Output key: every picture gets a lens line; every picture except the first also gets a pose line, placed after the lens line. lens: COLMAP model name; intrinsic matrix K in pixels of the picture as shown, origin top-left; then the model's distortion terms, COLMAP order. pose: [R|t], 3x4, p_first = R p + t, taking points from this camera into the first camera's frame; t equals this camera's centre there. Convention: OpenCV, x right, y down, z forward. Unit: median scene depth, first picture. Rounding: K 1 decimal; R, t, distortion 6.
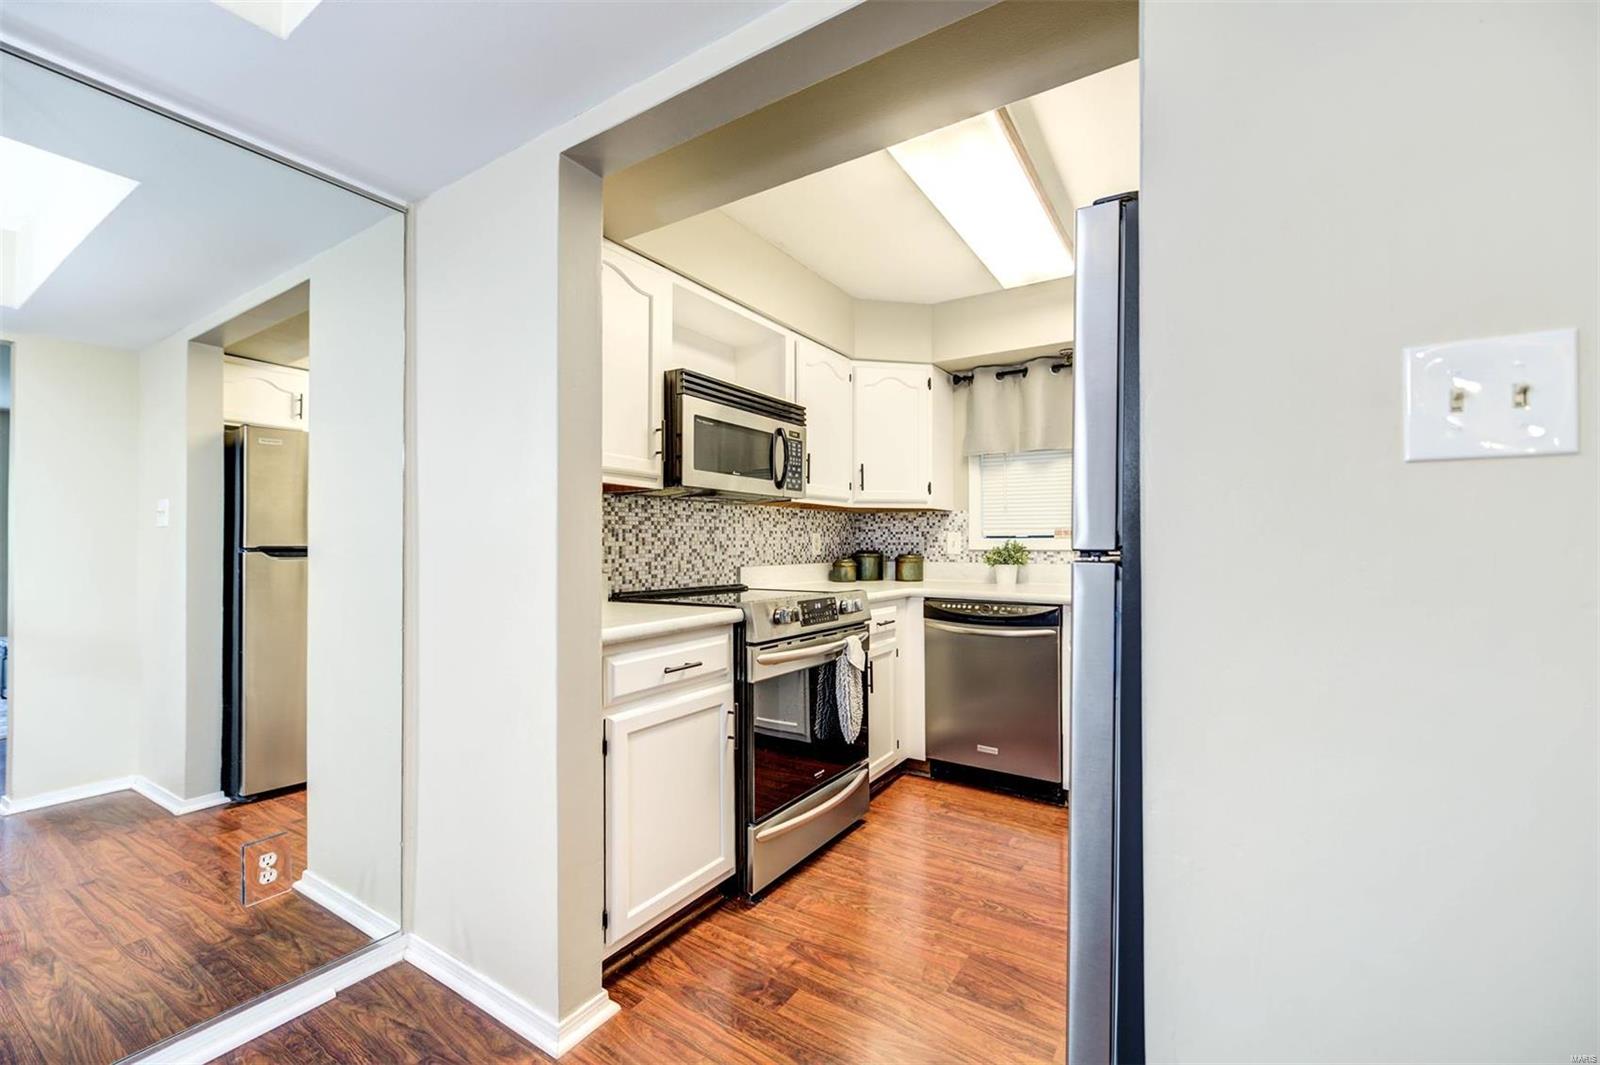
lens RADIAL K [[639.0, 0, 826.3], [0, 639.0, 535.6], [0, 0, 1]] dist [0.010506, -0.003433]
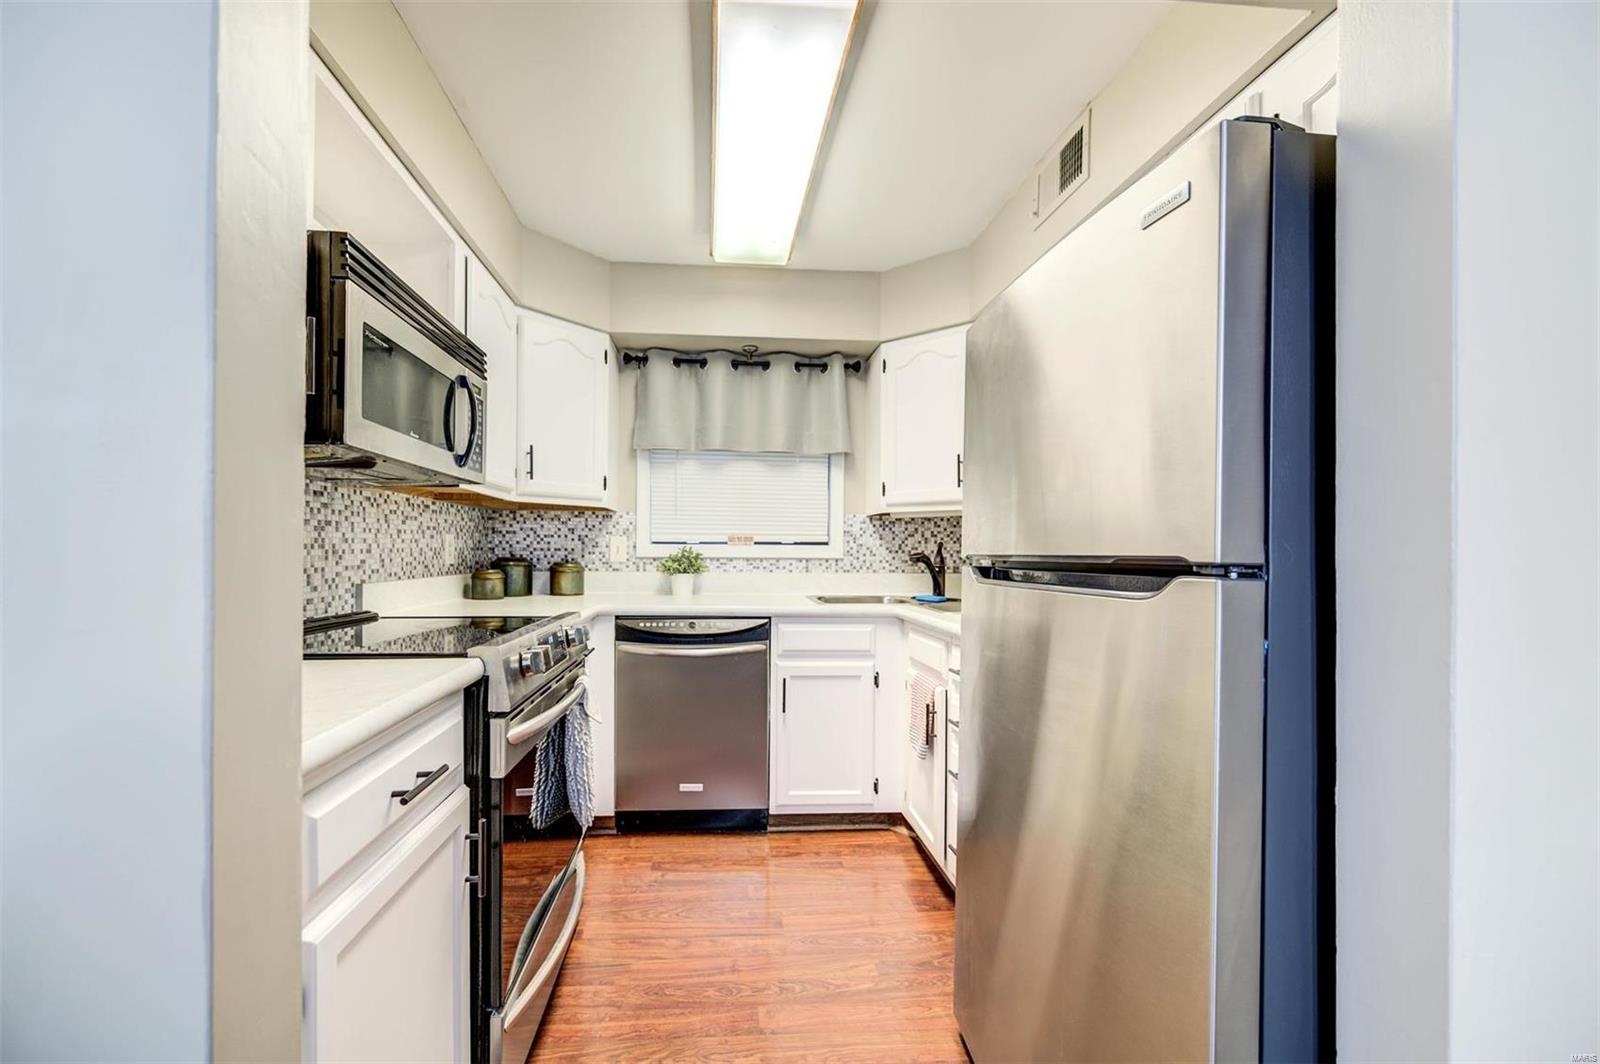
lens RADIAL K [[639.0, 0, 751.8], [0, 639.0, 544.9], [0, 0, 1]] dist [0.010506, -0.003433]
pose [[0.819673, 0.011588, 0.572715, -0.182869], [-0.015421, 0.999879, 0.001839, 0.002408], [-0.572624, -0.010339, 0.819753, 0.244507]]
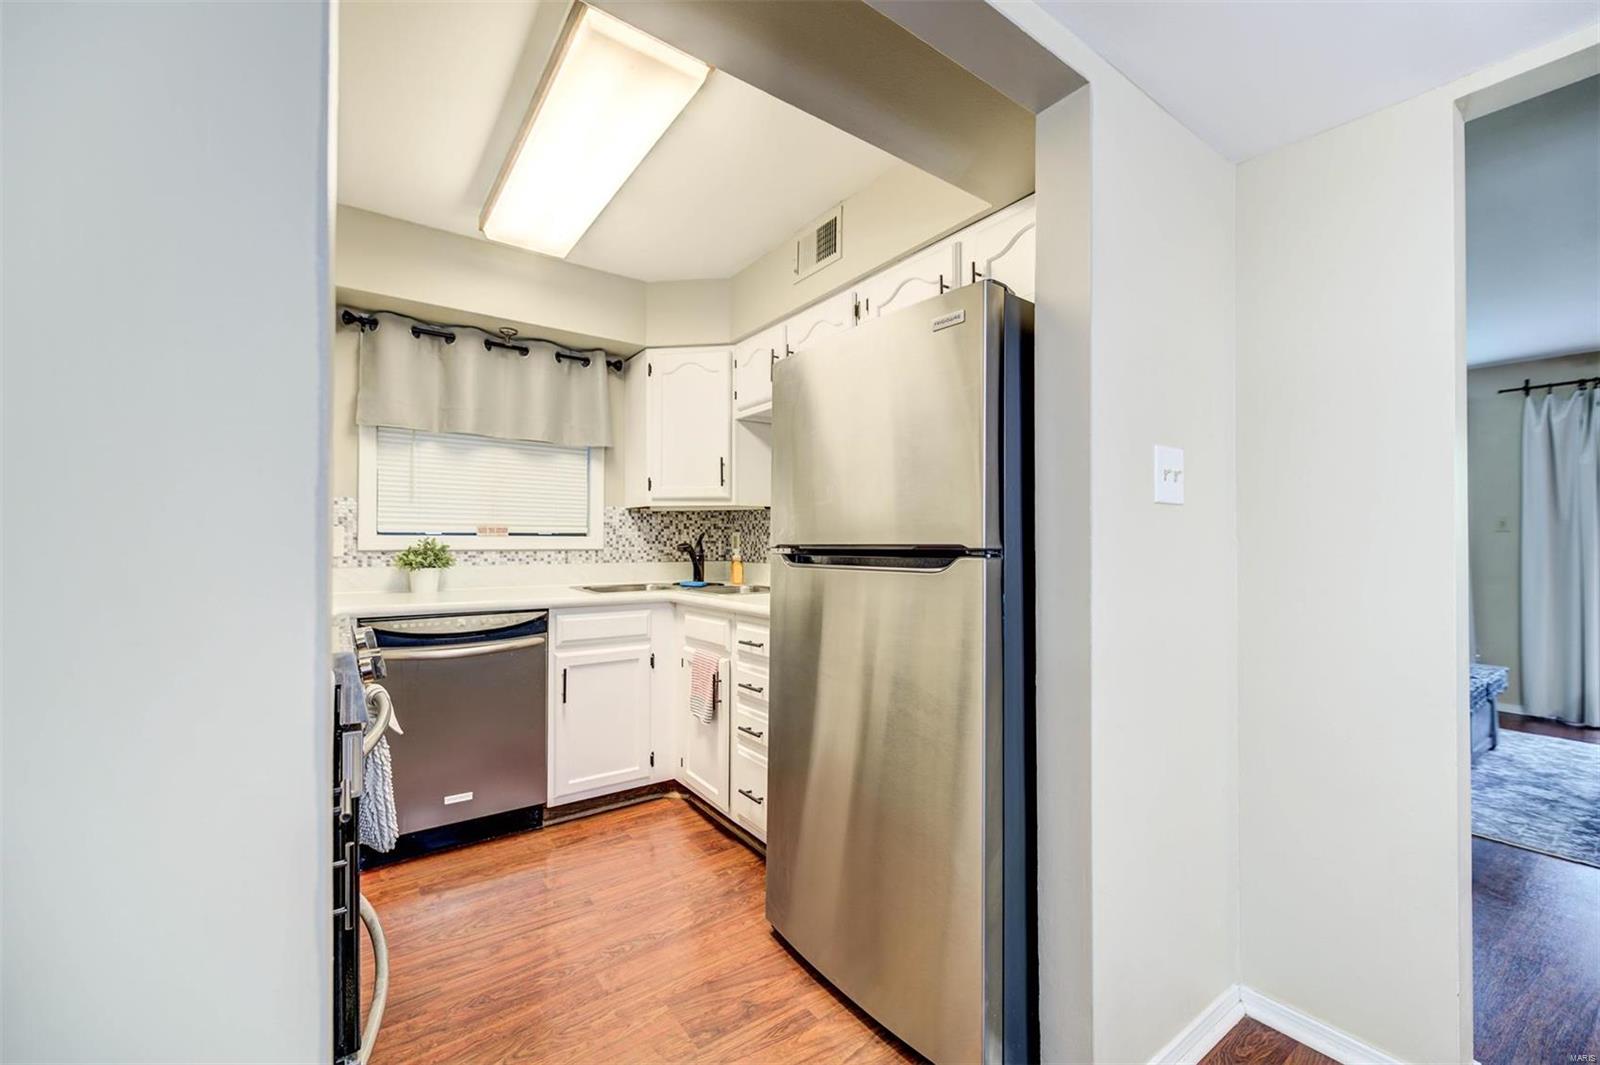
lens RADIAL K [[639.0, 0, 786.9], [0, 639.0, 532.0], [0, 0, 1]] dist [0.010506, -0.003433]
pose [[0.403851, 0.015931, 0.914686, -0.326306], [-0.013885, 0.999840, -0.011283, 0.003168], [-0.914719, -0.008144, 0.404008, 0.299352]]
